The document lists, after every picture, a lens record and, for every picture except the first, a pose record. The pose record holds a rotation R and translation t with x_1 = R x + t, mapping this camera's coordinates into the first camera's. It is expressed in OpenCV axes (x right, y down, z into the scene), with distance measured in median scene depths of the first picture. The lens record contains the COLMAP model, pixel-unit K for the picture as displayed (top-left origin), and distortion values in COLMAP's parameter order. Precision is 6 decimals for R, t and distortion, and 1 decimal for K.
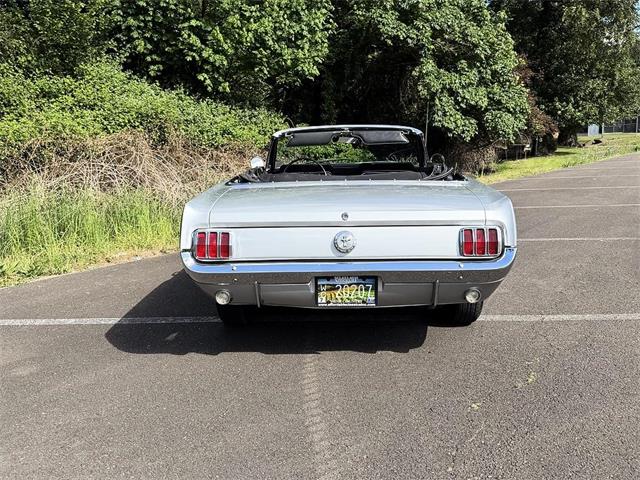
lens RADIAL K [[611.5, 0, 321.1], [0, 611.5, 241.2], [0, 0, 1]] dist [0.143858, -0.271184]
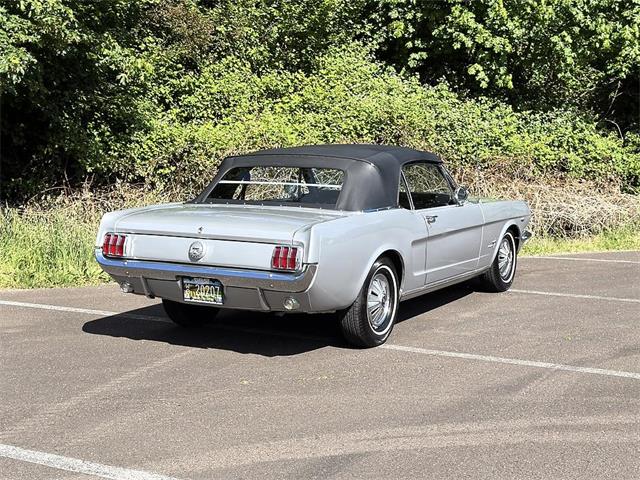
lens RADIAL K [[998.1, 0, 318.5], [0, 998.1, 238.3], [0, 0, 1]] dist [0.103319, 0.775838]
pose [[0.893029, 0.072475, -0.444124, 0.205988], [-0.103563, 0.993554, -0.046105, 0.008100], [0.437919, 0.087168, 0.894778, -0.131572]]
